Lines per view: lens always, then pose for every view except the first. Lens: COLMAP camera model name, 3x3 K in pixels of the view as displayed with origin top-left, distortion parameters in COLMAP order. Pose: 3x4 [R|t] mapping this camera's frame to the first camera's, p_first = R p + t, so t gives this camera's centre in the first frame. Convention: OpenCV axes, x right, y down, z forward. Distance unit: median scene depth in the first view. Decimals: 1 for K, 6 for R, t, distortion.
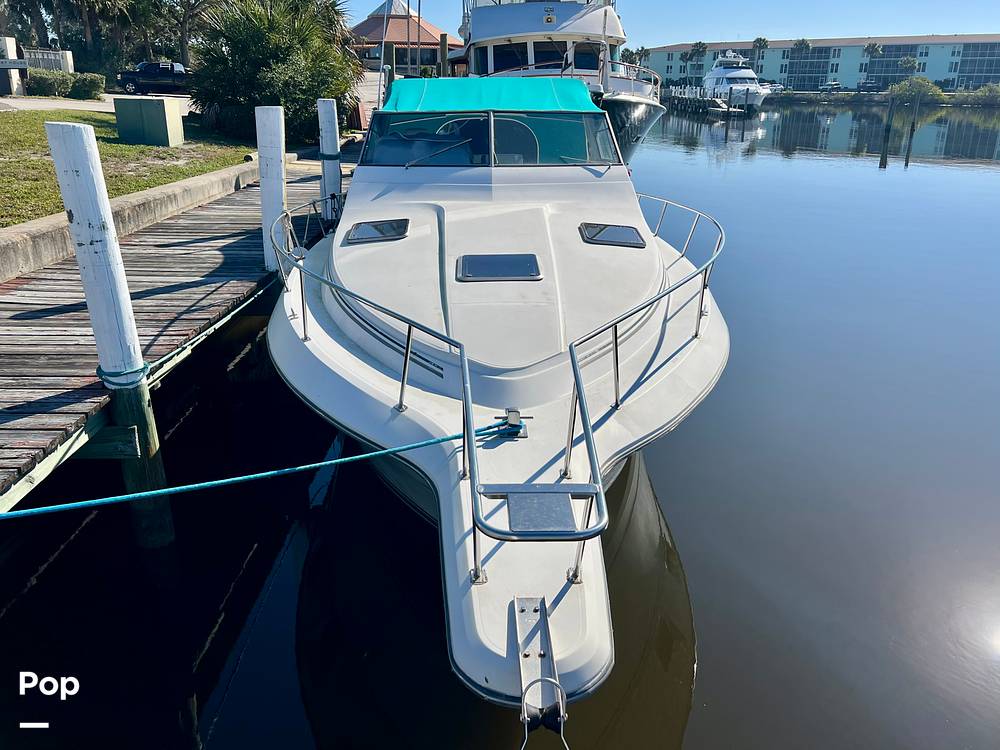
lens RADIAL K [[801.0, 0, 501.3], [0, 801.0, 376.8], [0, 0, 1]] dist [-0.004601, -0.004898]
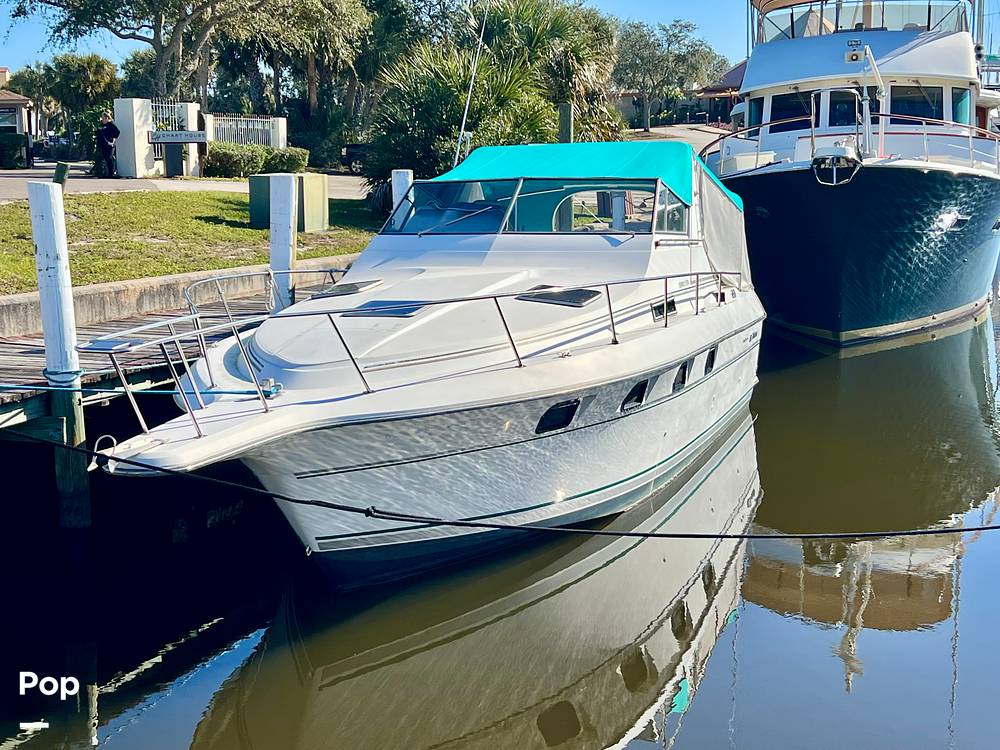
lens RADIAL K [[1474.7, 0, 493.4], [0, 1474.7, 373.7], [0, 0, 1]] dist [0.072310, 0.000000]
pose [[0.934902, 0.031251, -0.353527, 0.244972], [-0.102246, 0.977599, -0.183972, 0.088181], [0.339859, 0.208142, 0.917155, -0.225560]]
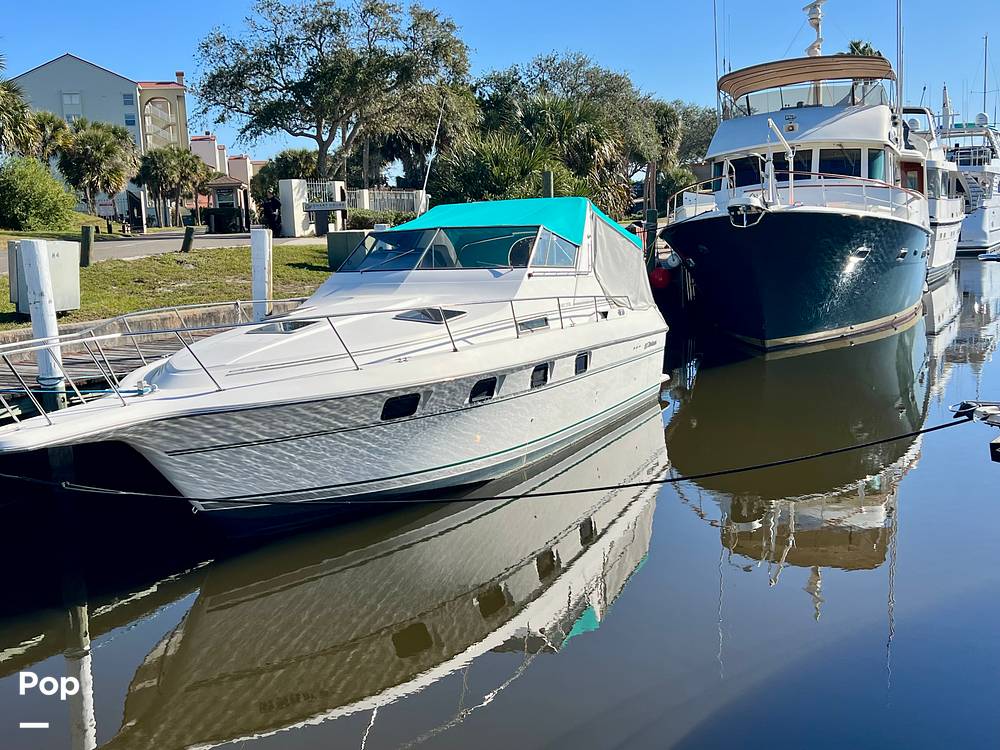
lens RADIAL K [[1094.9, 0, 508.7], [0, 1094.9, 376.3], [0, 0, 1]] dist [0.059957, 0.000000]
pose [[0.889617, 0.019235, -0.456302, 0.367819], [-0.109817, 0.978809, -0.172840, 0.072009], [0.443308, 0.203871, 0.872877, -0.156784]]
